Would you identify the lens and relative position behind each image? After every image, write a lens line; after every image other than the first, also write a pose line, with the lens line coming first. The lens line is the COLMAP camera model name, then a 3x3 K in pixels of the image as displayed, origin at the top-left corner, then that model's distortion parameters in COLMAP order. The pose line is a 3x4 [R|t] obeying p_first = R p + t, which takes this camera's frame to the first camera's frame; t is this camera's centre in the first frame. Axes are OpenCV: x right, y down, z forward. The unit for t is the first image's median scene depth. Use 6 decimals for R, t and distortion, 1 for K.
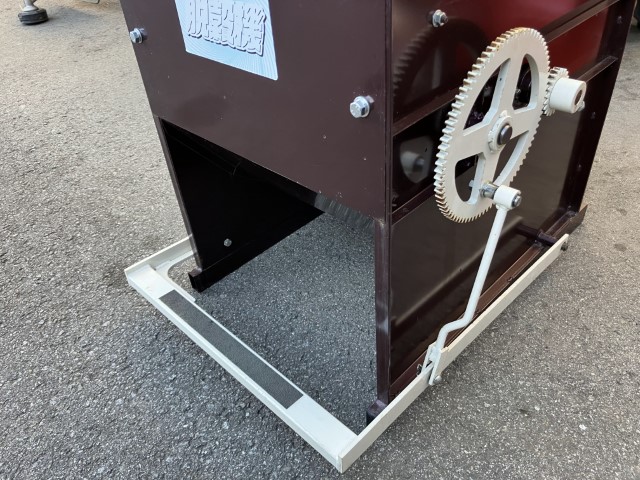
lens RADIAL K [[533.9, 0, 317.9], [0, 533.9, 238.2], [0, 0, 1]] dist [0.005389, 0.018326]
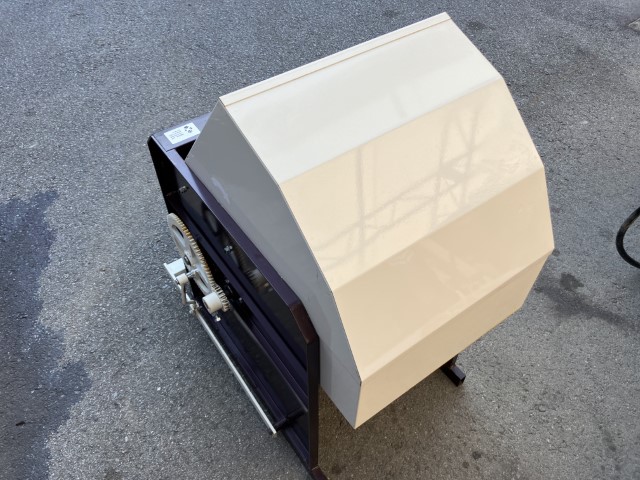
lens RADIAL K [[533.9, 0, 317.9], [0, 533.9, 238.2], [0, 0, 1]] dist [0.005389, 0.018326]
pose [[-0.167065, 0.791848, -0.587424, 0.890324], [-0.589461, 0.397371, 0.703301, -1.252176], [0.790333, 0.463760, 0.400376, 0.353488]]
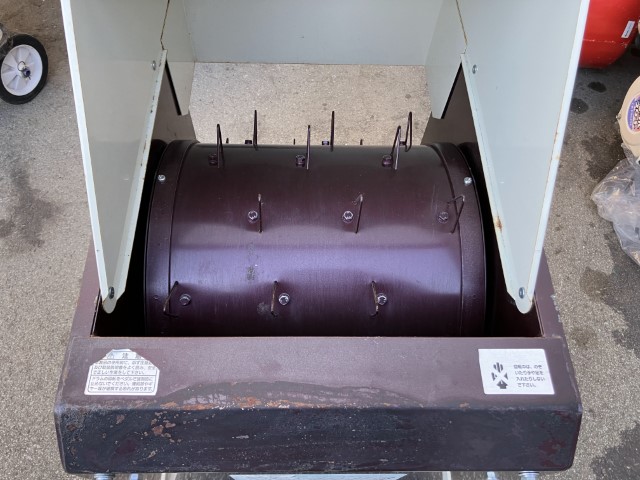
lens RADIAL K [[533.9, 0, 317.9], [0, 533.9, 238.2], [0, 0, 1]] dist [0.005389, 0.018326]
pose [[0.693630, -0.574012, 0.435186, -0.224562], [0.364894, 0.800893, 0.474787, -0.769631], [-0.621071, -0.170530, 0.764977, 0.221186]]
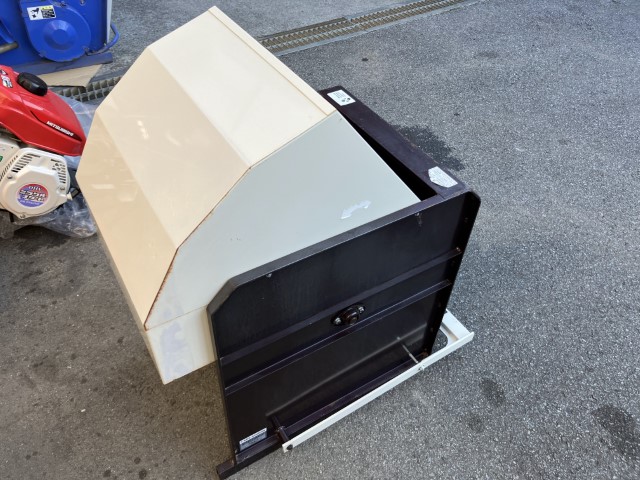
lens RADIAL K [[531.6, 0, 307.6], [0, 531.6, 239.6], [0, 0, 1]] dist [0.006908, 0.003552]
pose [[-0.966970, -0.133617, 0.217062, -0.195085], [0.192614, 0.174696, 0.965599, -1.626961], [-0.166940, 0.975514, -0.143190, 1.062824]]
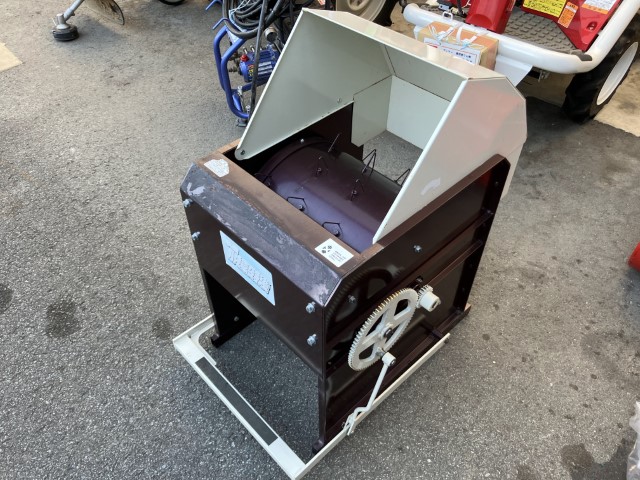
lens RADIAL K [[533.9, 0, 317.9], [0, 533.9, 238.2], [0, 0, 1]] dist [0.005389, 0.018326]
pose [[0.997050, 0.070742, 0.029795, 0.004664], [-0.074154, 0.987965, 0.135744, -0.505275], [-0.019834, -0.137553, 0.990296, -0.571804]]
